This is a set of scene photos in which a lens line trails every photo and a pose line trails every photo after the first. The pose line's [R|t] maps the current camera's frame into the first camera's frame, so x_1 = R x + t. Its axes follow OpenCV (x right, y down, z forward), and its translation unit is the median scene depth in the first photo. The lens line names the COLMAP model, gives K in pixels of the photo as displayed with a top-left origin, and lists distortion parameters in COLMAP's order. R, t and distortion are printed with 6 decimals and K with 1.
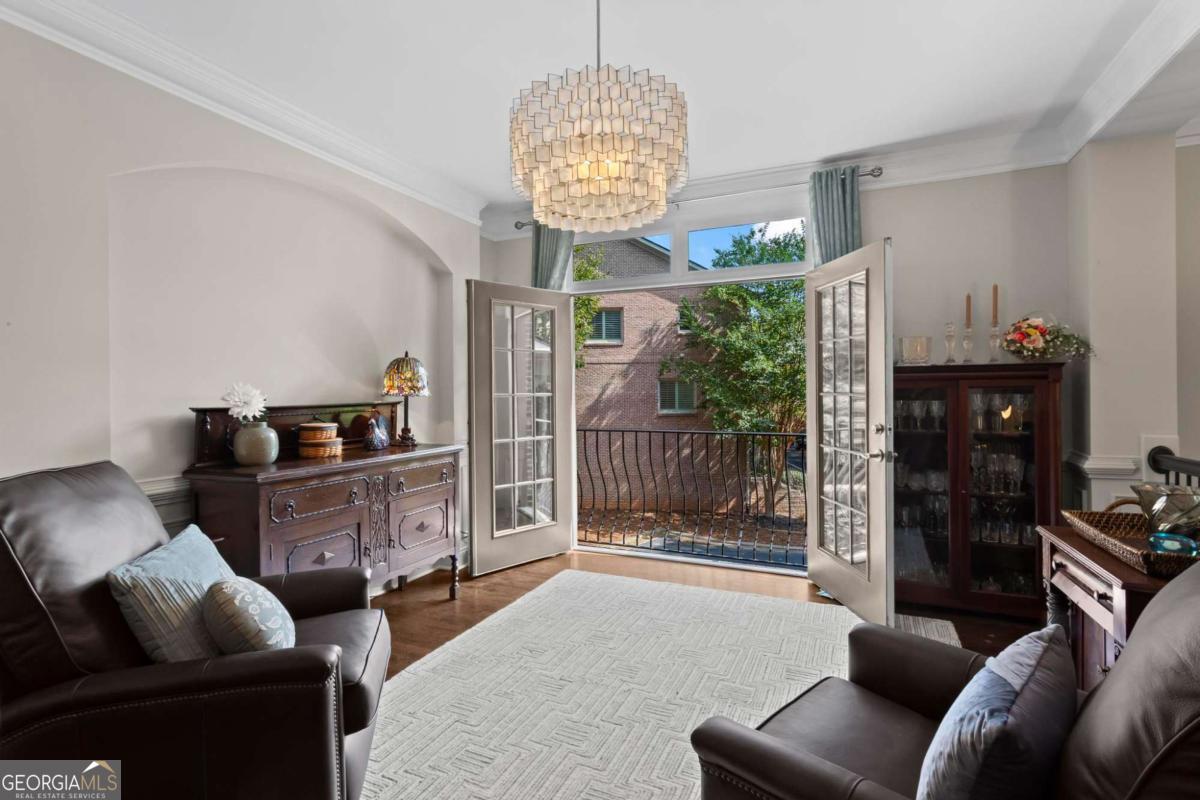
lens RADIAL K [[574.5, 0, 596.9], [0, 574.5, 393.7], [0, 0, 1]] dist [-0.000636, 0.000785]
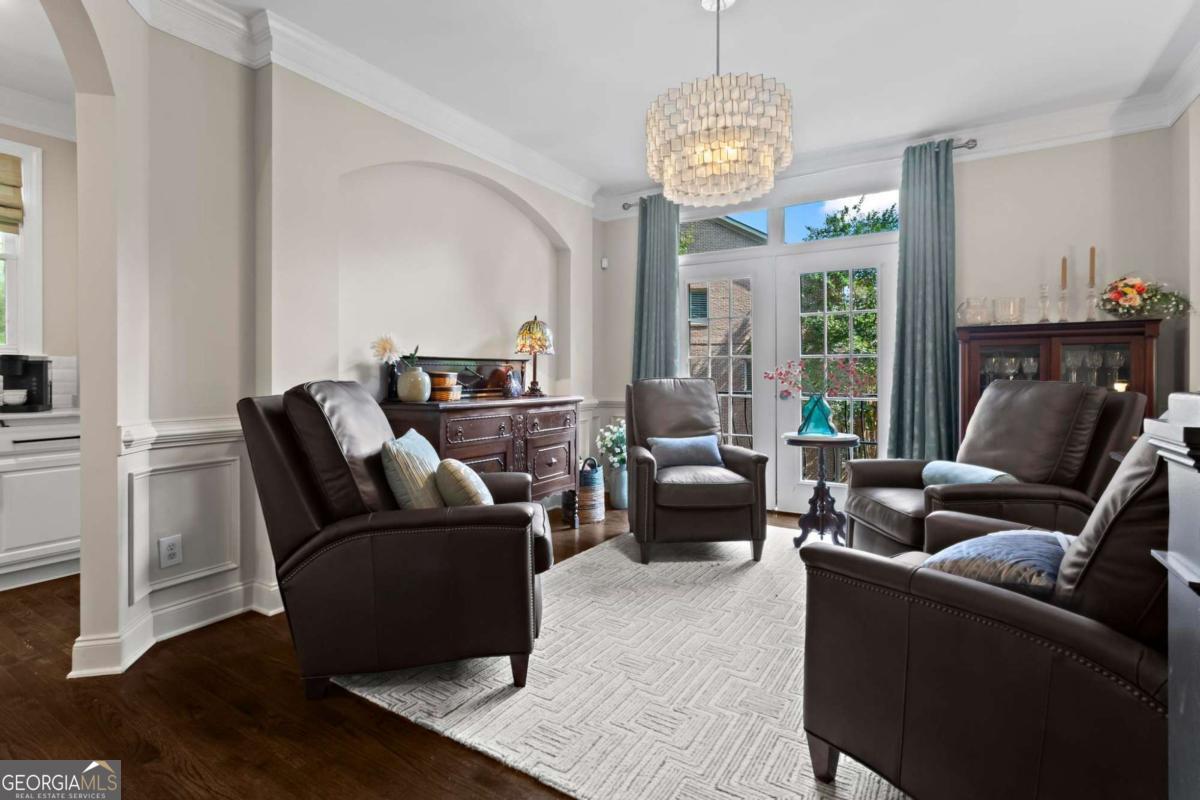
lens RADIAL K [[574.5, 0, 595.2], [0, 574.5, 375.1], [0, 0, 1]] dist [-0.000636, 0.000785]
pose [[0.989388, 0.010866, -0.144890, -0.048782], [-0.011399, 0.999931, -0.002851, 0.060649], [0.144849, 0.004473, 0.989444, -0.173961]]
